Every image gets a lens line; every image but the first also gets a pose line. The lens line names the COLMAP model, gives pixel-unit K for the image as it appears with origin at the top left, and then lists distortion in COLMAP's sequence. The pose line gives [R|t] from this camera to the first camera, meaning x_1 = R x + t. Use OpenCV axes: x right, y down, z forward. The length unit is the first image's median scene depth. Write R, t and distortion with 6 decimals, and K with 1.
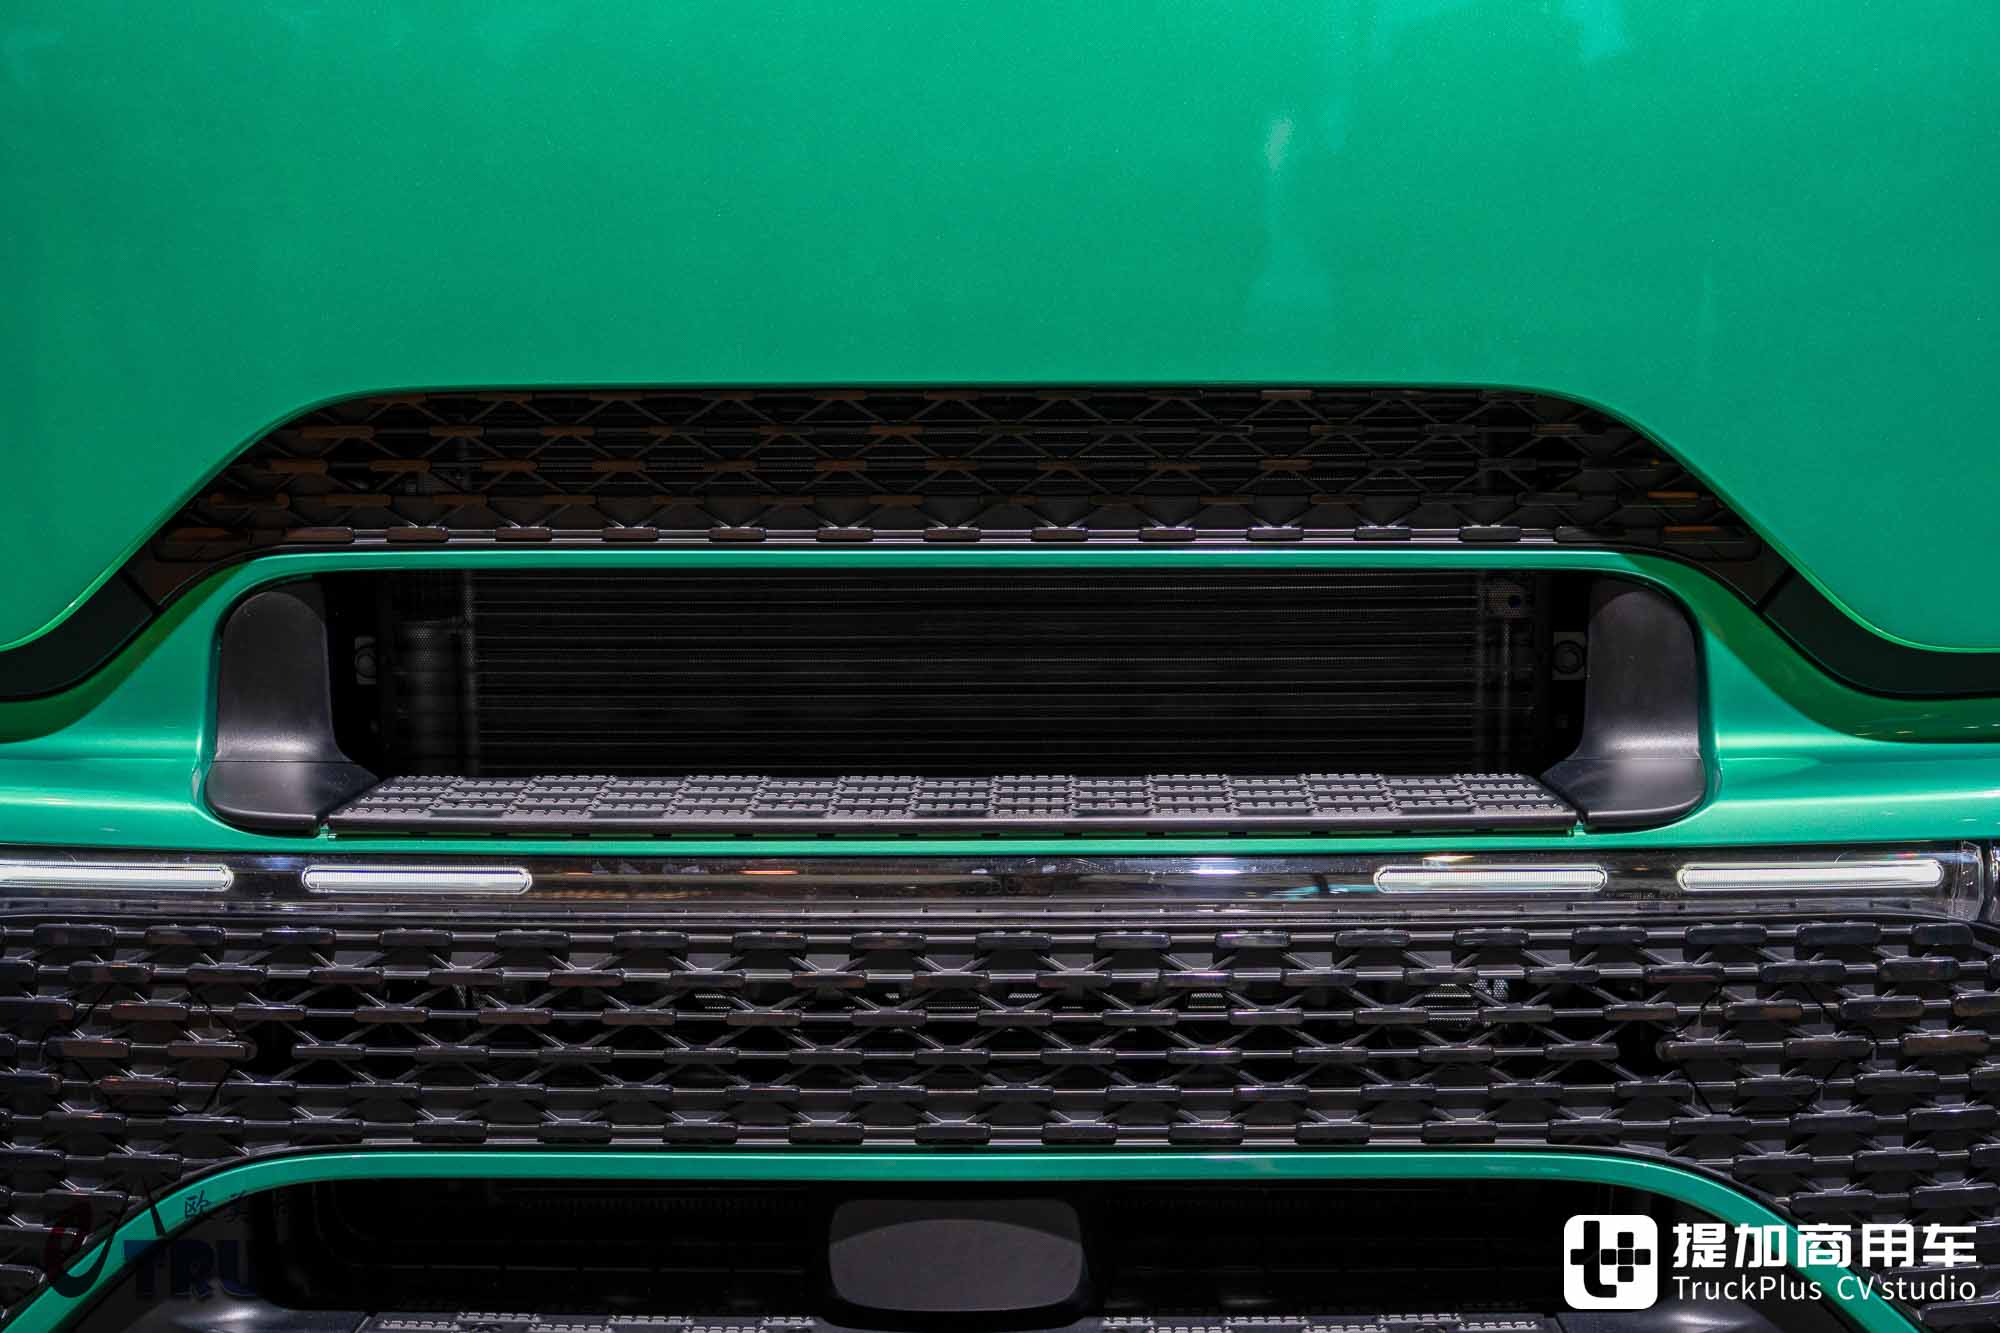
lens RADIAL K [[3048.7, 0, 1003.2], [0, 3048.7, 785.4], [0, 0, 1]] dist [0.042024, 0.060331]
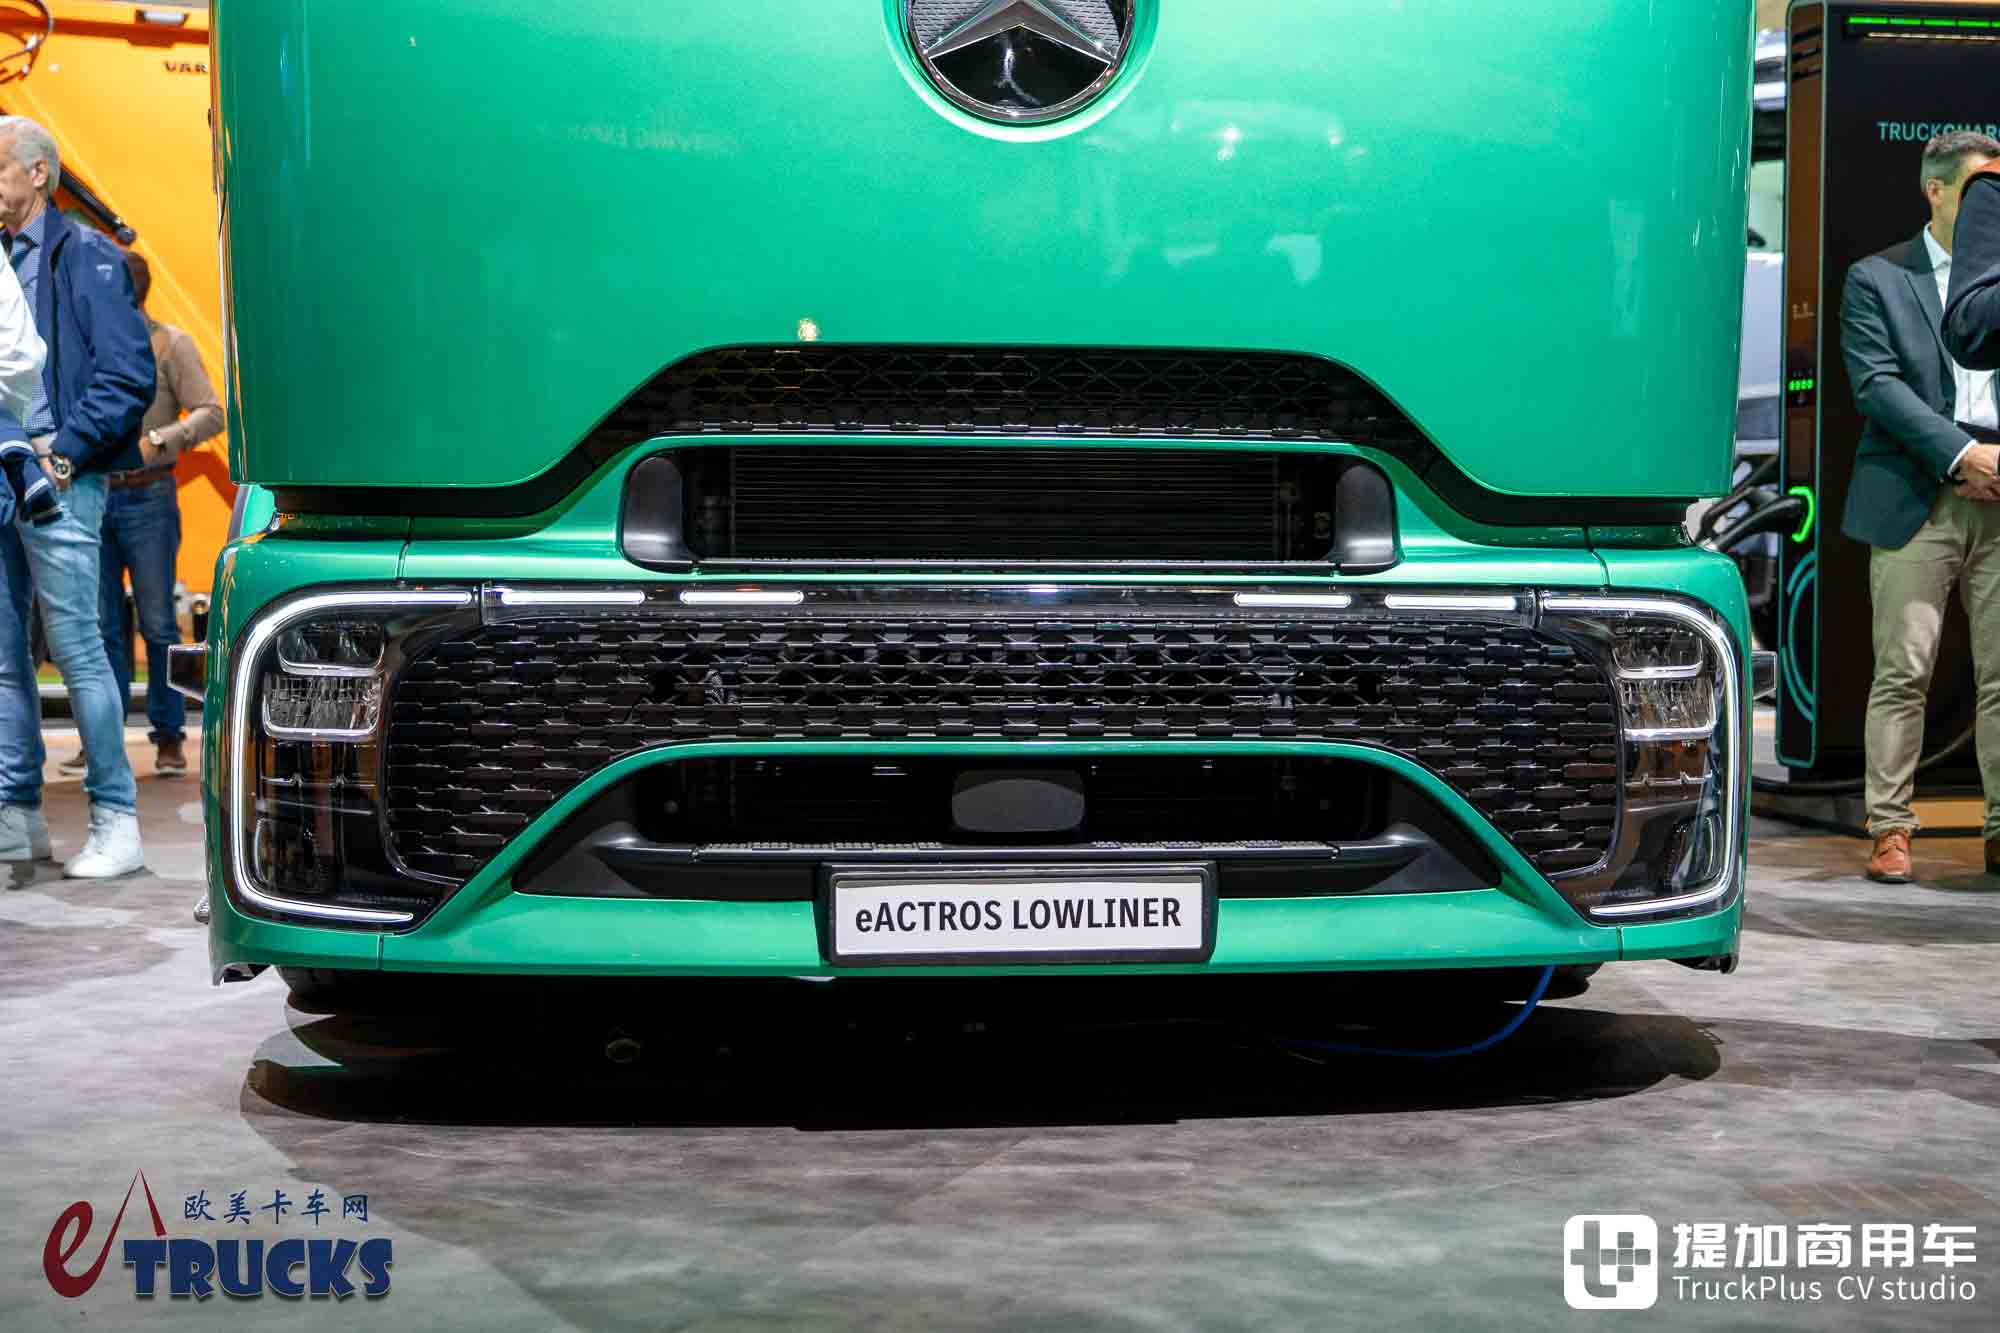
lens RADIAL K [[2801.0, 0, 1025.4], [0, 2801.0, 664.9], [0, 0, 1]] dist [0.033671, 0.079501]
pose [[0.994242, 0.005758, 0.107006, -0.201574], [0.009556, 0.989812, -0.142059, 0.322931], [-0.106734, 0.142263, 0.984057, -0.743026]]
